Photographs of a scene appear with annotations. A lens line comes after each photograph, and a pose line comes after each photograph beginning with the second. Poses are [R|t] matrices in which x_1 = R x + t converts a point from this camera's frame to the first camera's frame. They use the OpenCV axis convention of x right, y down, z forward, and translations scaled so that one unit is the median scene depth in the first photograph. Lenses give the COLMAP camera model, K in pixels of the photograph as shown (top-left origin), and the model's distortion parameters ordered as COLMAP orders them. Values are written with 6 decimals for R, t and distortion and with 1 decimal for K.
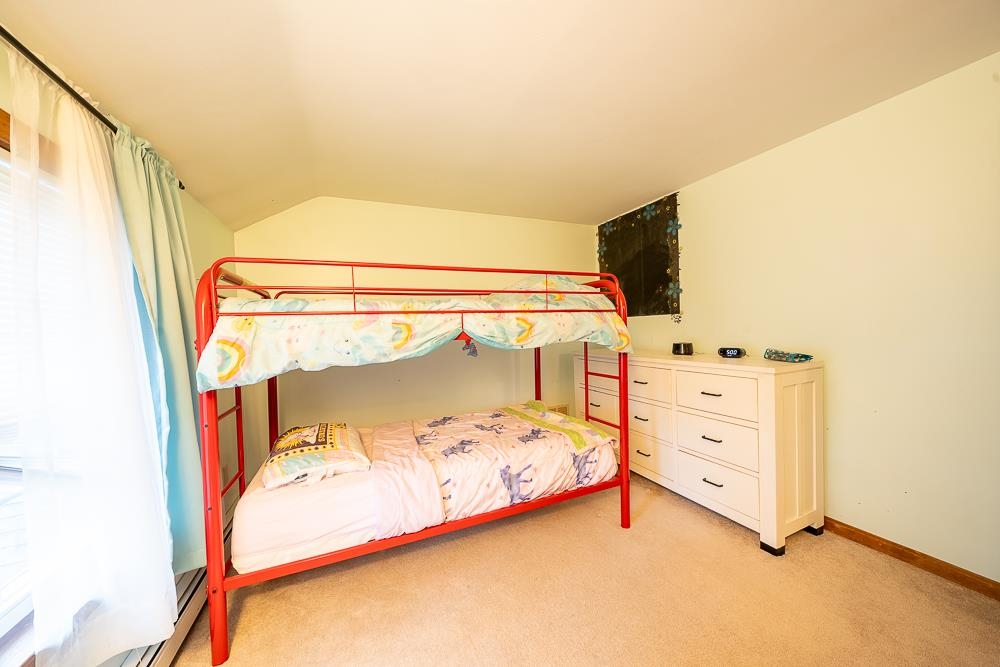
lens RADIAL K [[339.2, 0, 499.5], [0, 339.2, 331.7], [0, 0, 1]] dist [-0.001403, 0.000020]
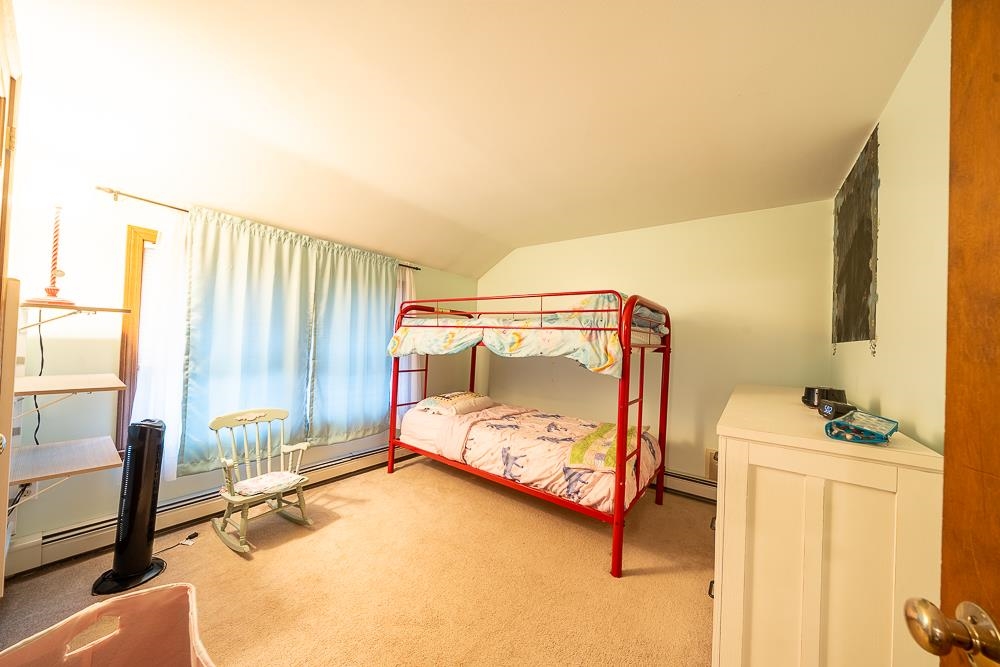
lens RADIAL K [[339.2, 0, 500.4], [0, 339.2, 336.2], [0, 0, 1]] dist [-0.001403, 0.000020]
pose [[0.497873, 0.039892, -0.866332, 1.108550], [-0.071315, 0.997442, 0.004945, -0.029498], [0.864313, 0.059321, 0.499444, 0.304295]]
